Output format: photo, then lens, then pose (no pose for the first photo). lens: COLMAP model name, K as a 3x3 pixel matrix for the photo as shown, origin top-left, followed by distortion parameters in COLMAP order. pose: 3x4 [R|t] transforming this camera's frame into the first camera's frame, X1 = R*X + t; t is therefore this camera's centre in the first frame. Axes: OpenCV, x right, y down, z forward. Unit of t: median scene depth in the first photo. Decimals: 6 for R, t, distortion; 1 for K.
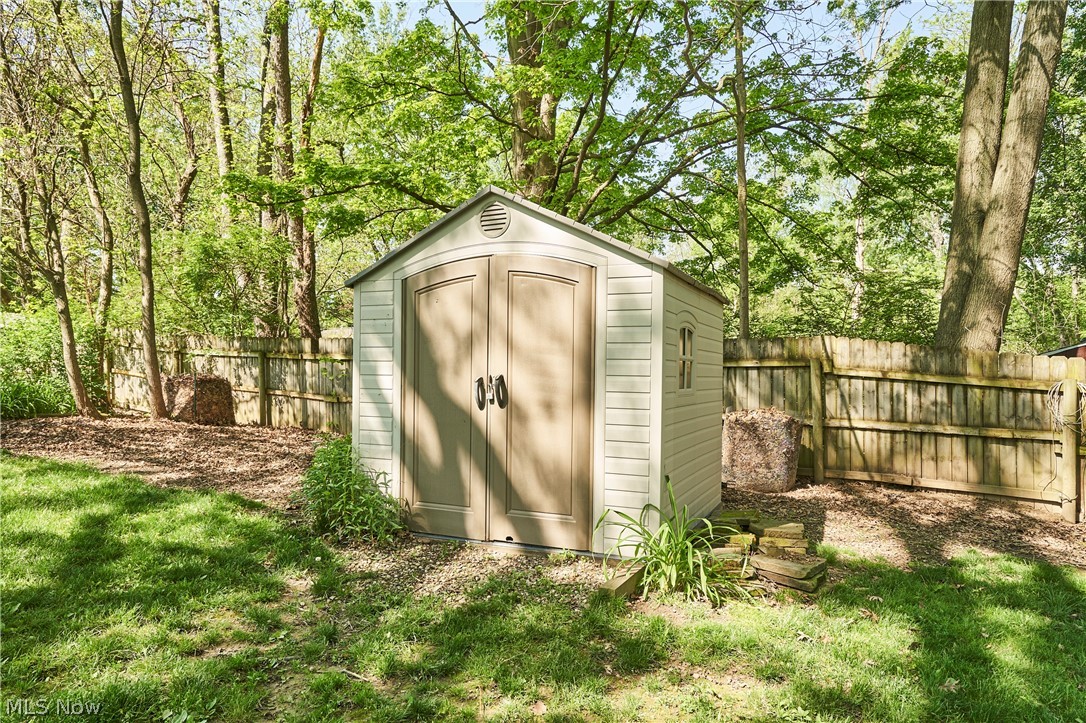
lens RADIAL K [[719.9, 0, 543.8], [0, 719.9, 360.4], [0, 0, 1]] dist [0.003394, 0.000367]
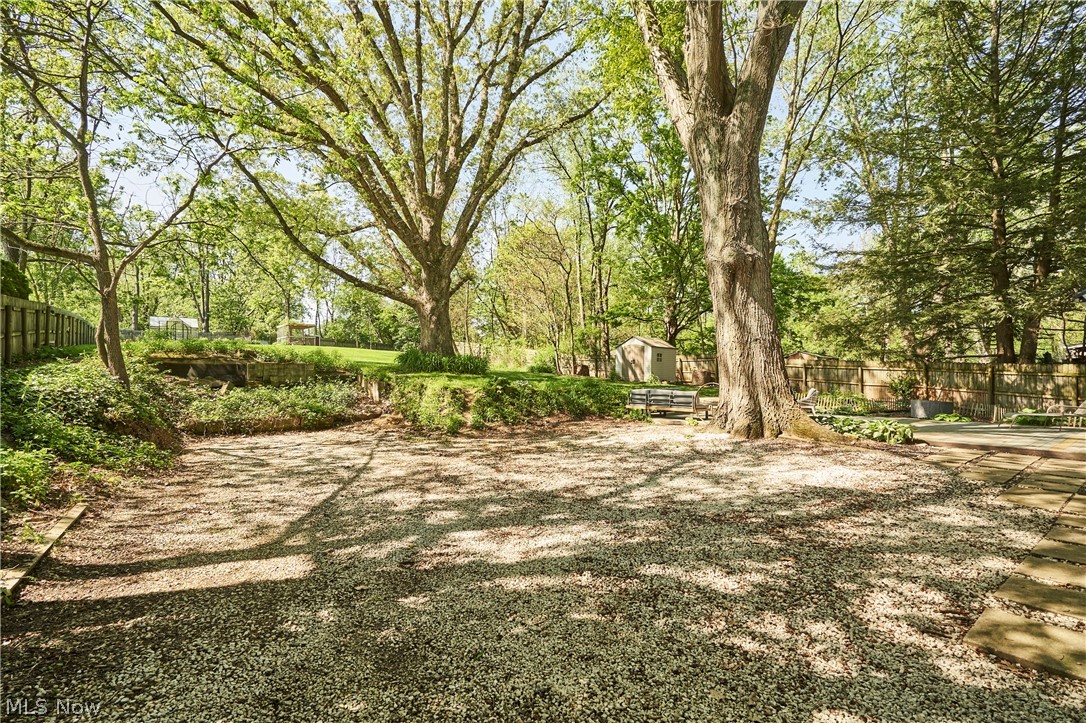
lens RADIAL K [[499.1, 0, 543.1], [0, 499.1, 366.7], [0, 0, 1]] dist [0.003390, 0.000140]
pose [[0.910373, -0.006779, -0.413732, 0.468726], [0.000937, 0.999897, -0.014323, 0.072857], [0.413787, 0.012651, 0.910286, -1.584095]]
